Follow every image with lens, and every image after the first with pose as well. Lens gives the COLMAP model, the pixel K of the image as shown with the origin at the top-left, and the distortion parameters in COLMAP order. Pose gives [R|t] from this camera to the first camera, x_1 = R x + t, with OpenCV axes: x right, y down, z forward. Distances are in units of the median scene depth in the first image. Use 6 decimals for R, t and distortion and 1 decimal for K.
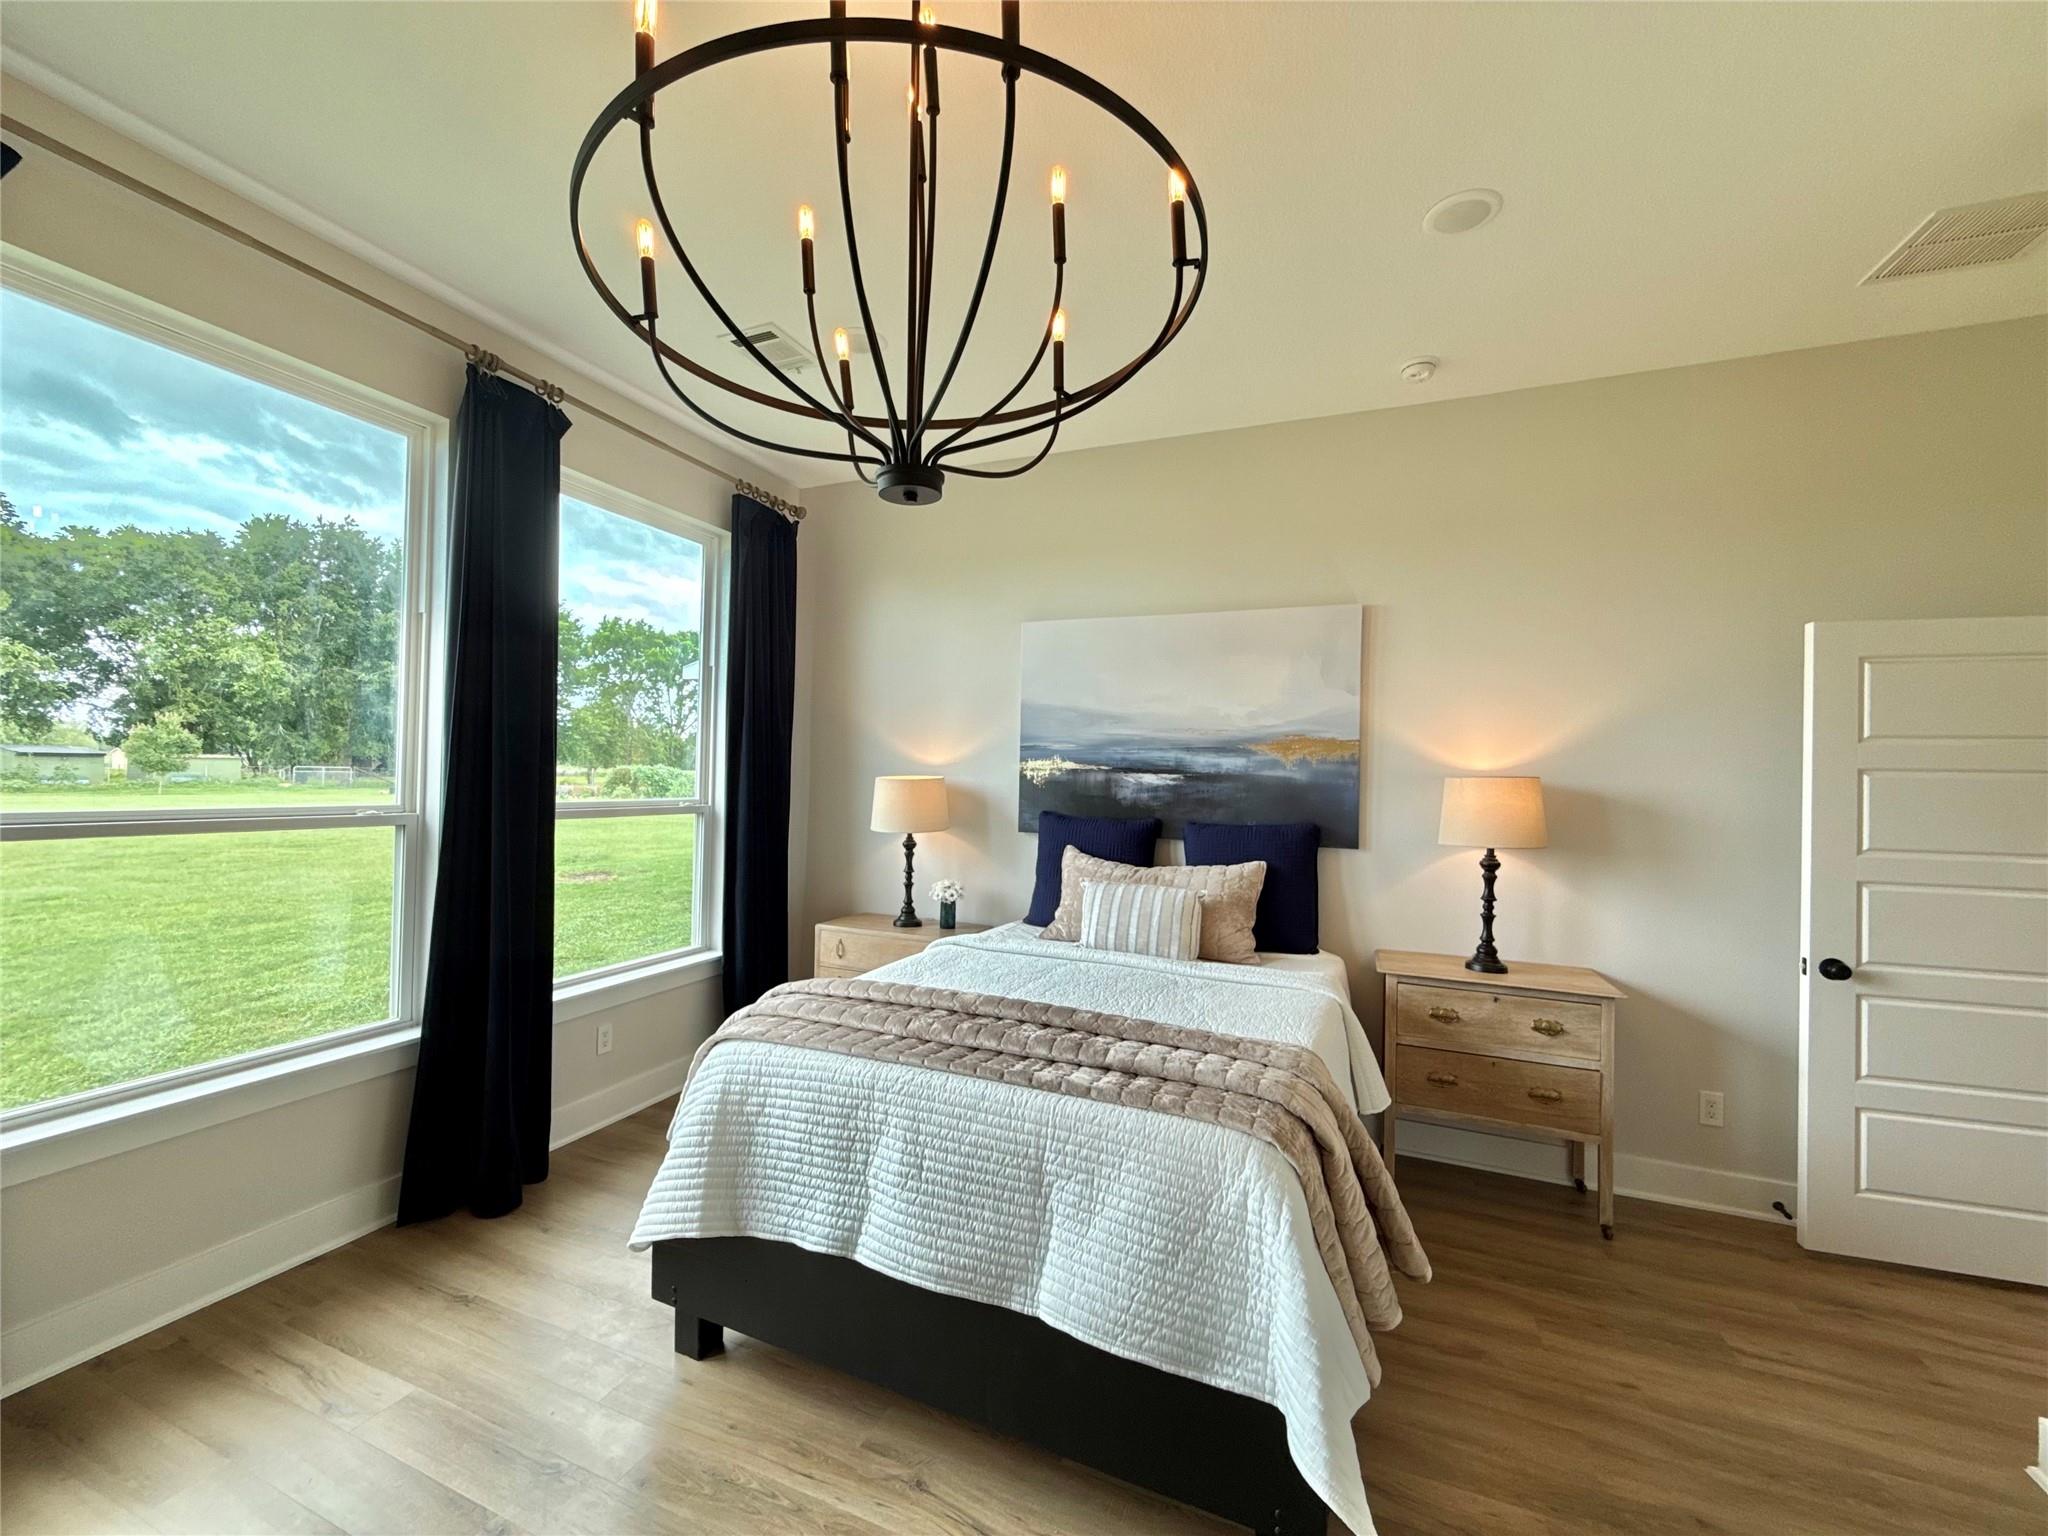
lens RADIAL K [[820.9, 0, 1024.0], [0, 820.9, 768.0], [0, 0, 1]] dist [-0.000621, 0.000043]
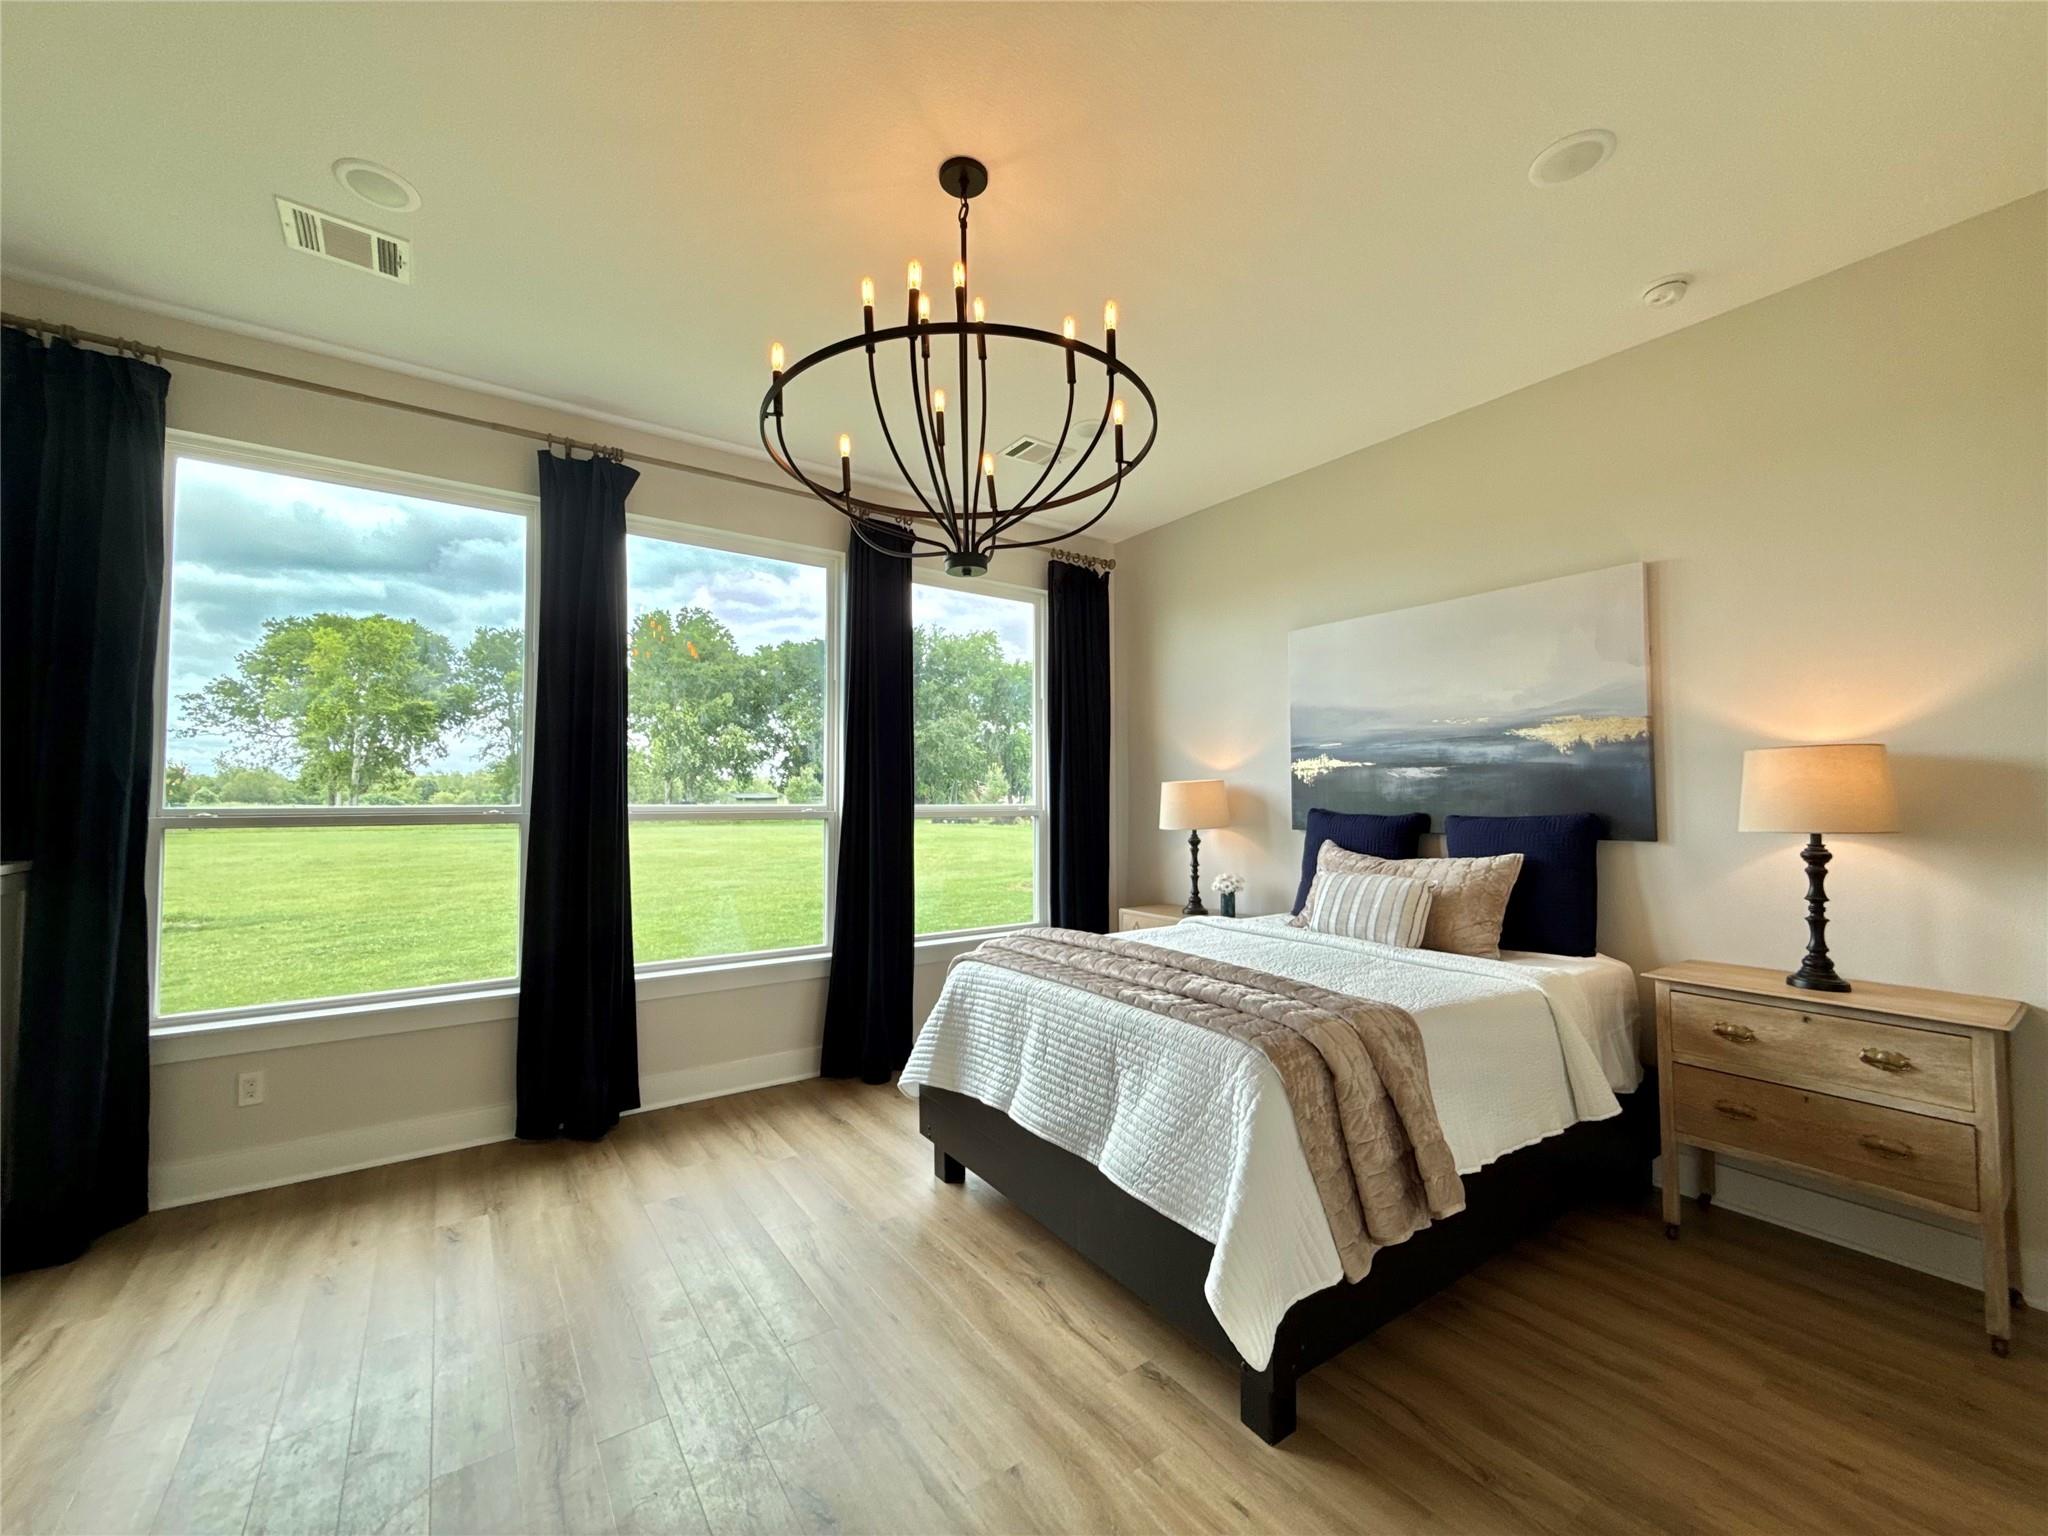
lens RADIAL K [[818.9, 0, 1018.2], [0, 818.9, 767.7], [0, 0, 1]] dist [-0.000521, 0.000283]
pose [[0.845876, -0.044605, -0.531511, 0.334554], [0.026043, 0.998762, -0.042372, 0.044375], [0.532743, 0.021999, 0.845991, -0.101341]]
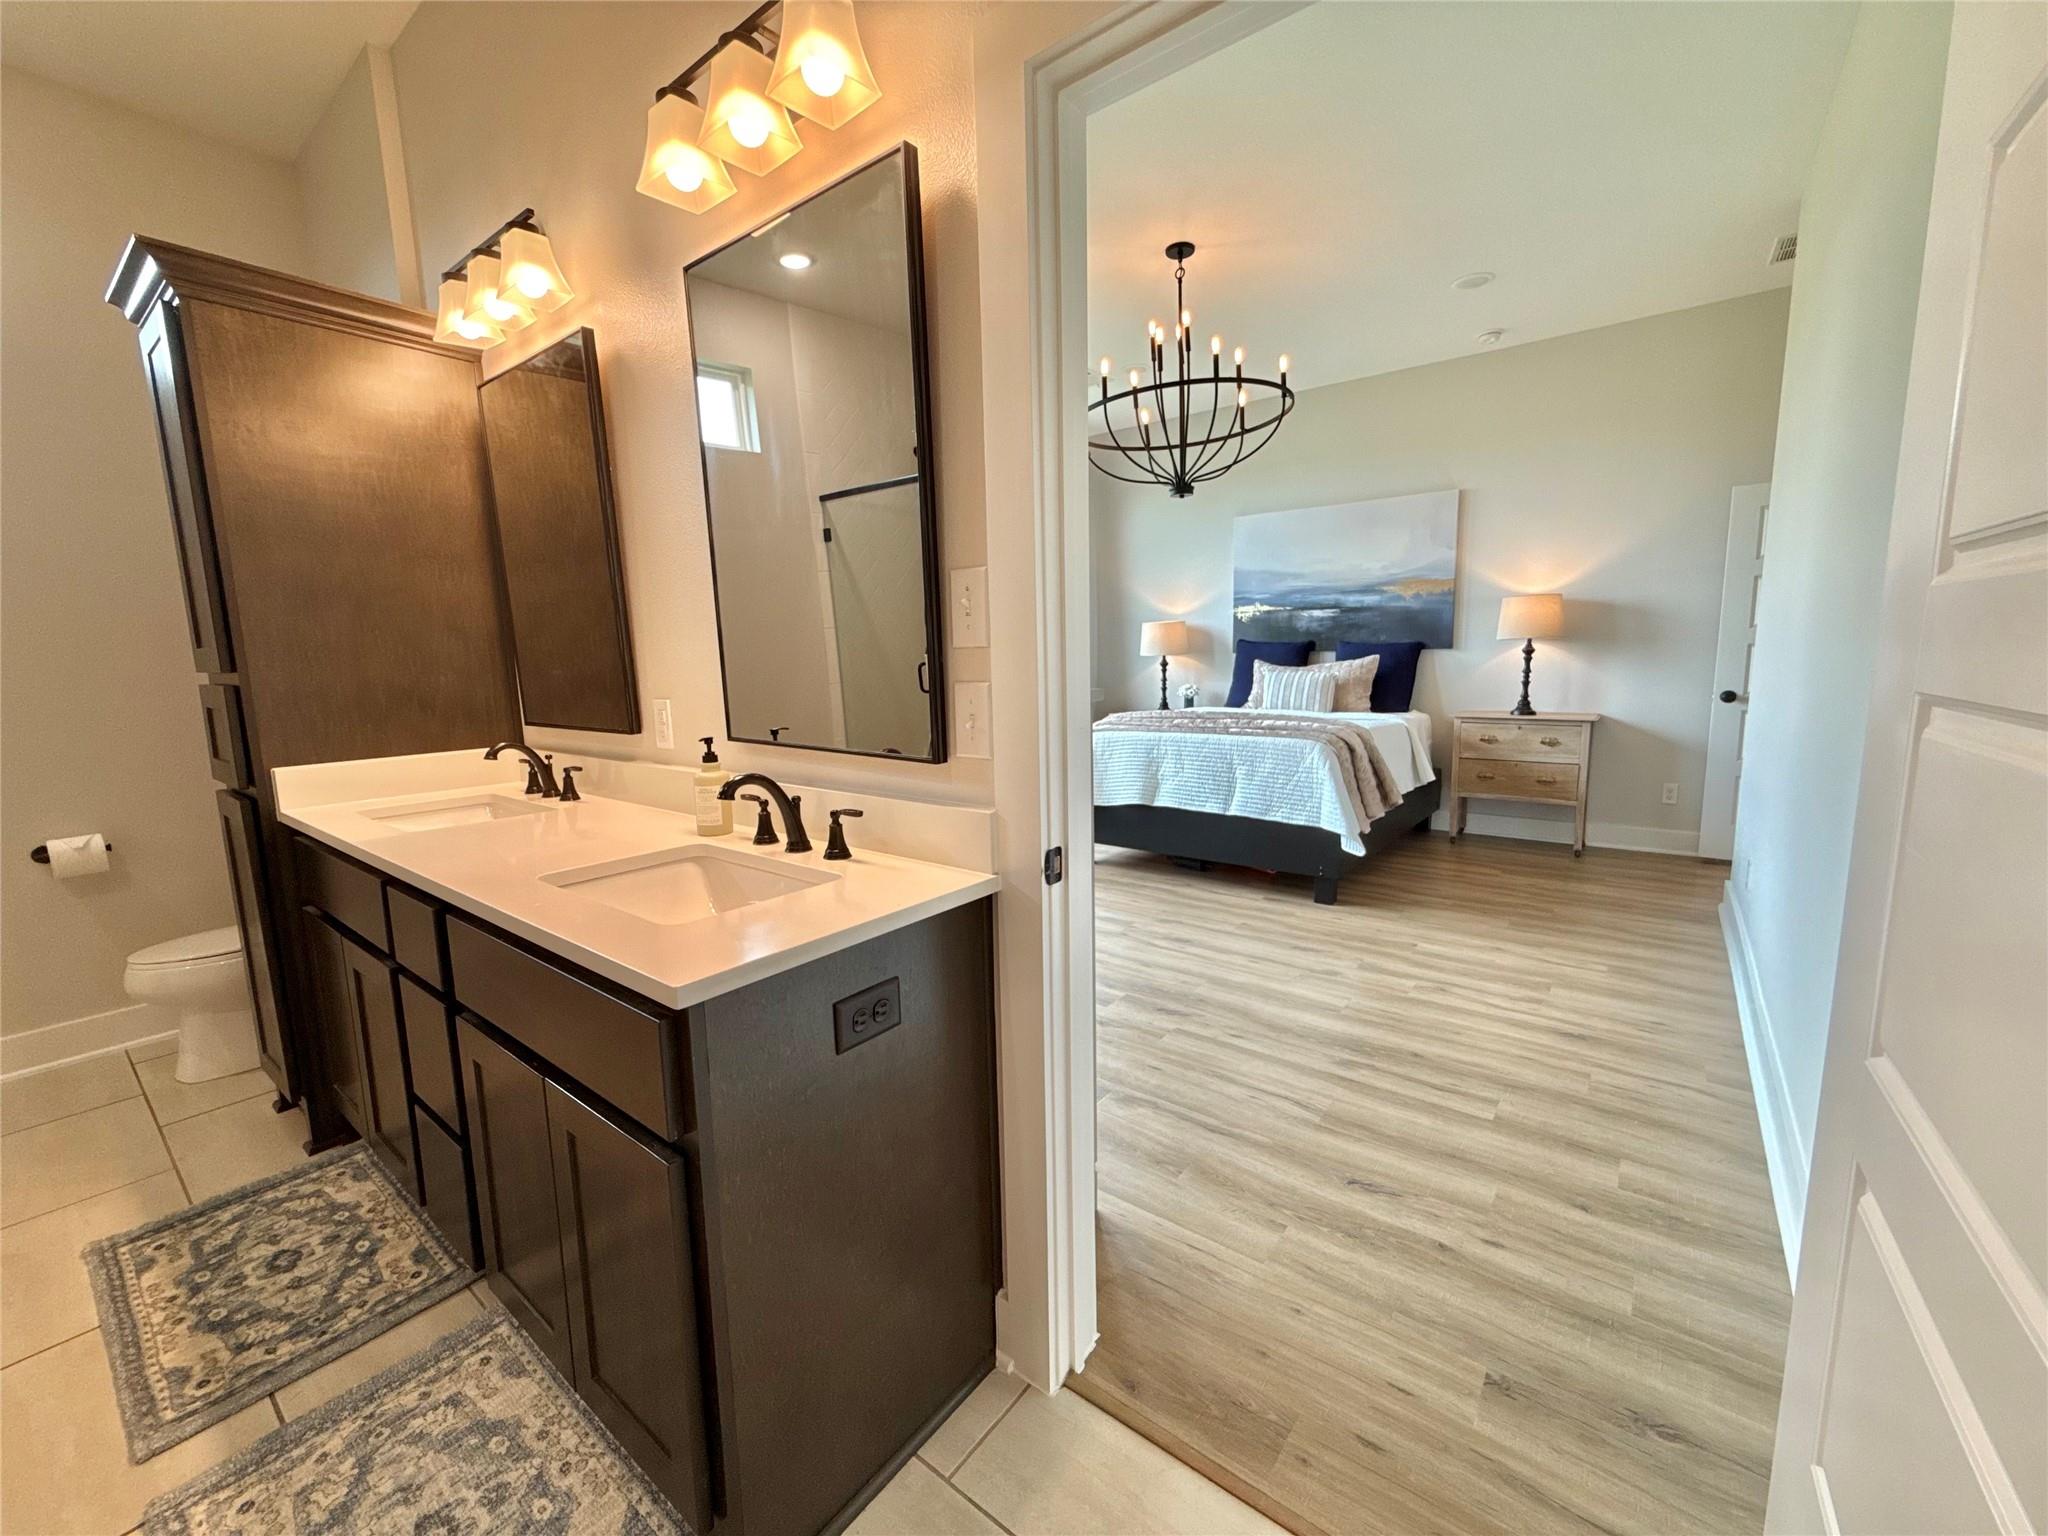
lens RADIAL K [[818.9, 0, 1018.2], [0, 818.9, 767.7], [0, 0, 1]] dist [-0.000521, 0.000283]
pose [[0.961089, -0.004981, -0.276196, 0.039586], [0.045221, 0.989187, 0.139516, 0.074890], [0.272514, -0.146577, 0.950921, -0.859623]]
